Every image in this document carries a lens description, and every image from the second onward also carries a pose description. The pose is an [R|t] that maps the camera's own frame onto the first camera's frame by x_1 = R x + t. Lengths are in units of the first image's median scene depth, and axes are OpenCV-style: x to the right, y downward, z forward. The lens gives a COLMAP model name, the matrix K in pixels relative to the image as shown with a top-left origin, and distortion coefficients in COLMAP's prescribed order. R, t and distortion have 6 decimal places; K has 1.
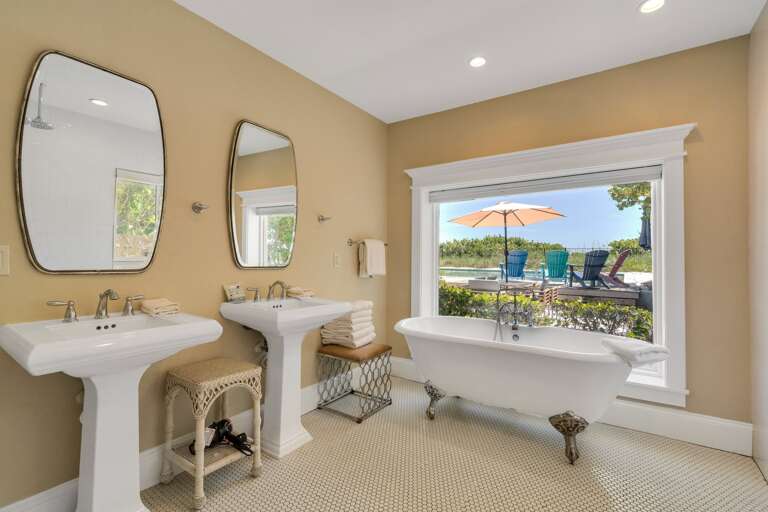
lens RADIAL K [[353.6, 0, 383.2], [0, 353.6, 254.8], [0, 0, 1]] dist [-0.011064, -0.000404]
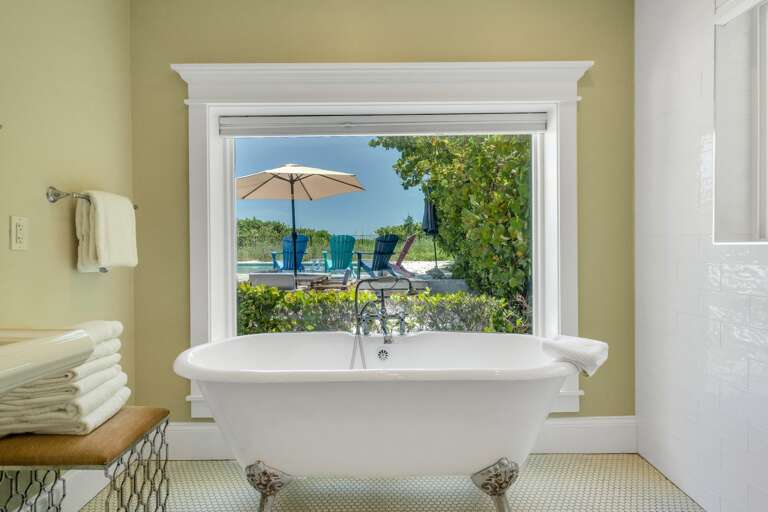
lens RADIAL K [[456.4, 0, 383.5], [0, 456.4, 254.5], [0, 0, 1]] dist [0.000245, -0.000435]
pose [[0.817369, -0.018360, 0.575821, -0.084150], [0.007366, 0.999743, 0.021422, 0.030724], [-0.576067, -0.013268, 0.817295, 0.284504]]
